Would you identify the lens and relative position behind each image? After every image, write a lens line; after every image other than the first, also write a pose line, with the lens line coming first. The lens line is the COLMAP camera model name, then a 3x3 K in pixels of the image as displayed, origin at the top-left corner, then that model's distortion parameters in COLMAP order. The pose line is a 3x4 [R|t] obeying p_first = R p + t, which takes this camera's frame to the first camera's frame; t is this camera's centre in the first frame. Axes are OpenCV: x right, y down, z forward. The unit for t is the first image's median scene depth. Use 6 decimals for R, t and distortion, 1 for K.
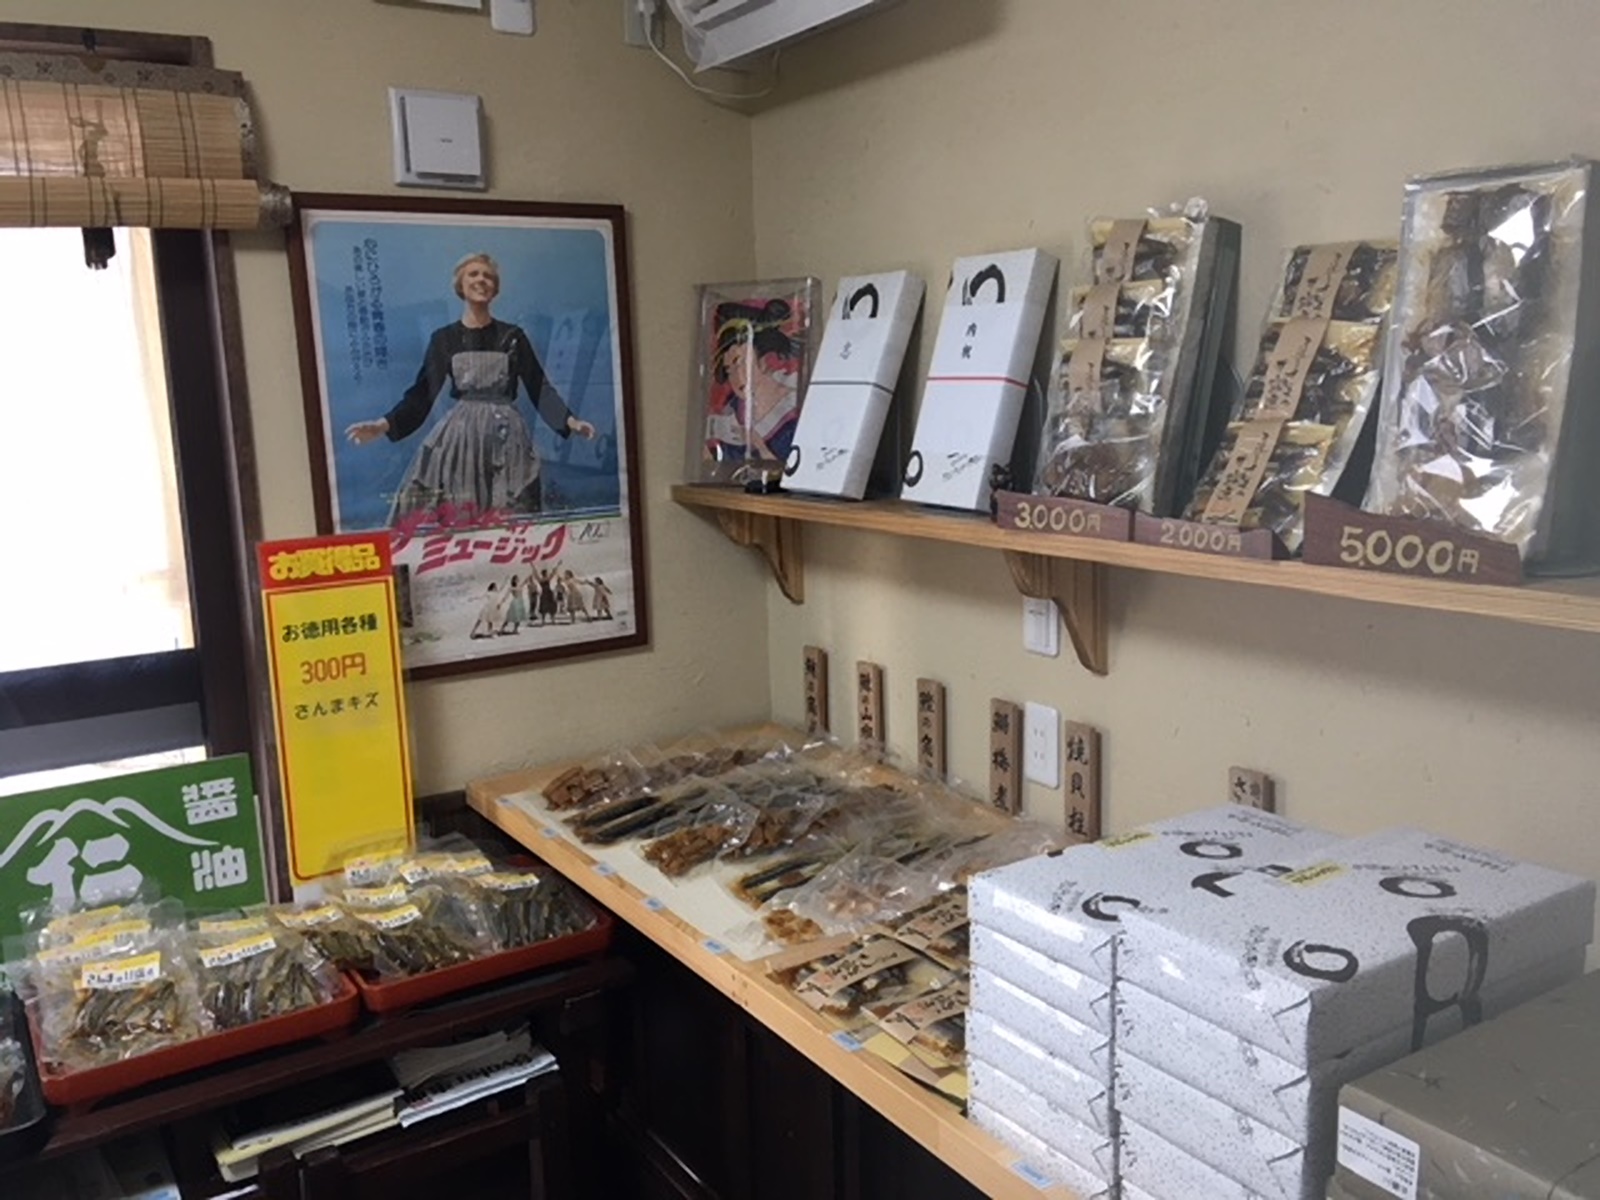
lens RADIAL K [[1341.1, 0, 801.1], [0, 1341.1, 603.0], [0, 0, 1]] dist [0.107498, -0.153461]
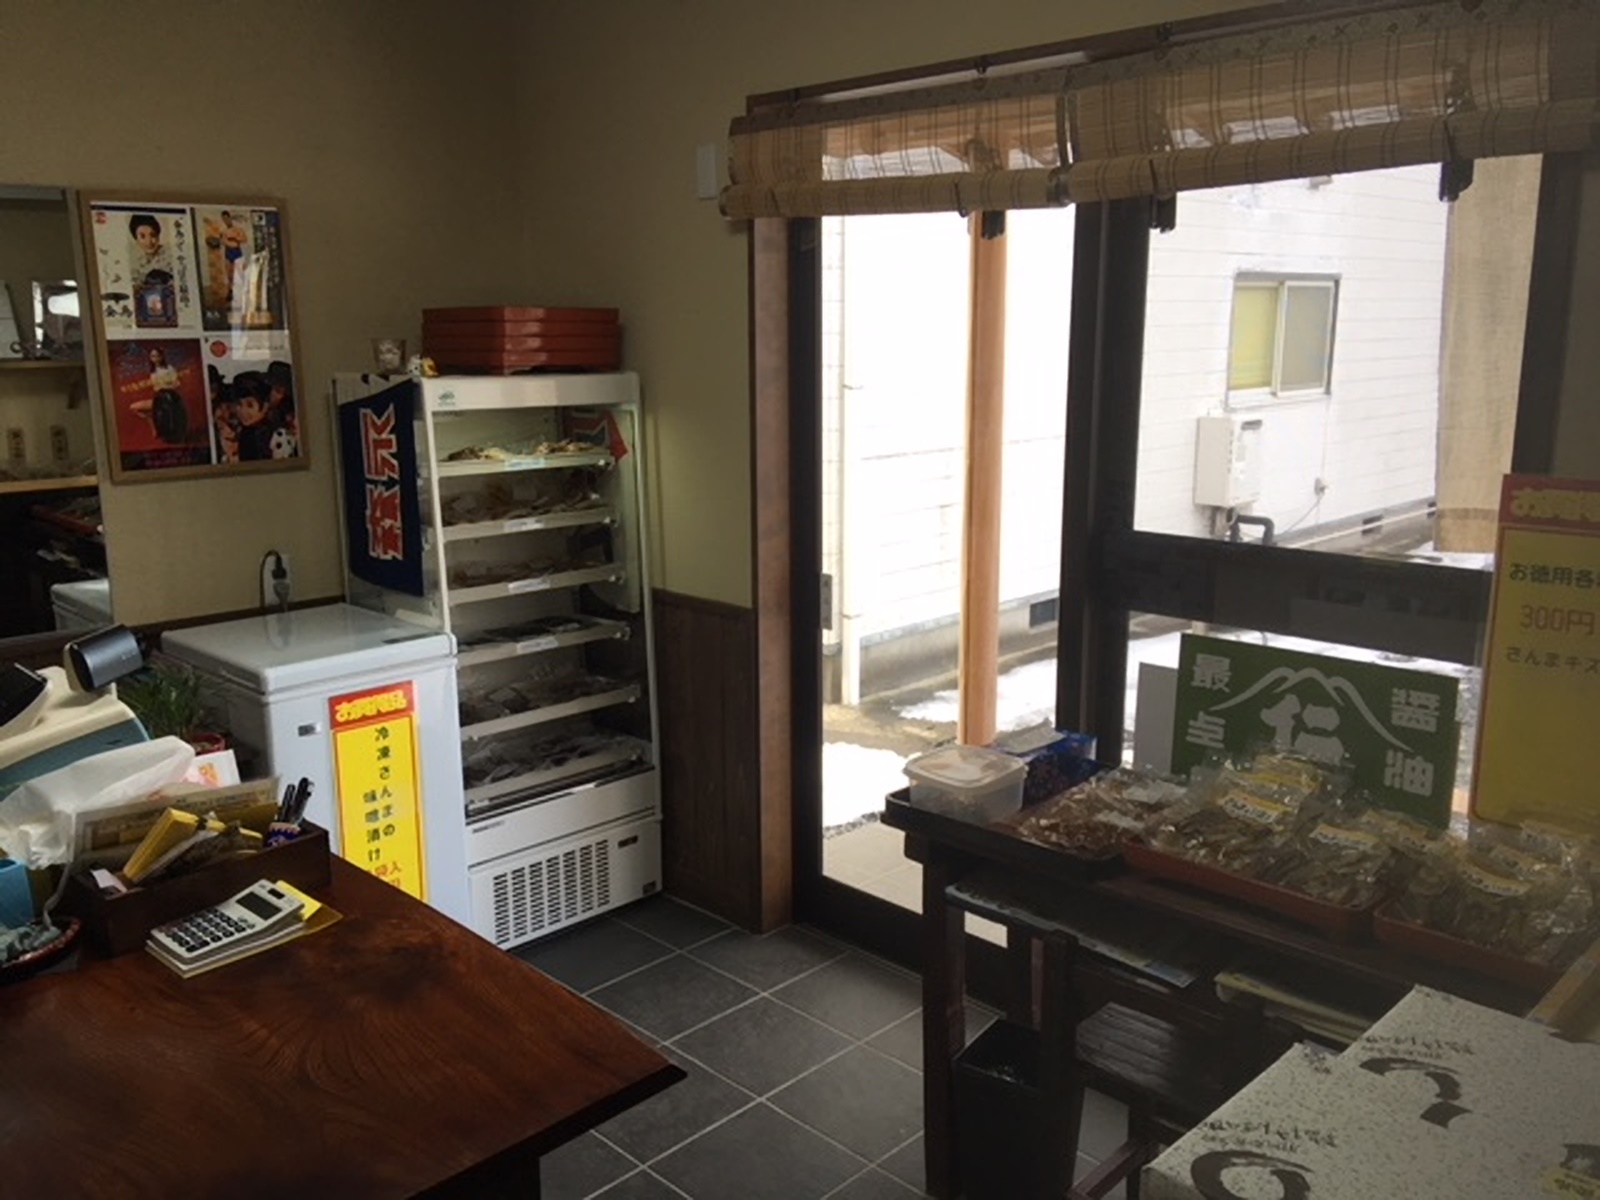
lens RADIAL K [[1341.1, 0, 801.1], [0, 1341.1, 601.7], [0, 0, 1]] dist [0.107498, -0.153461]
pose [[0.223959, 0.231864, -0.946616, 0.456211], [-0.171817, 0.965468, 0.195831, -0.062804], [0.959334, 0.118786, 0.256063, 0.271898]]
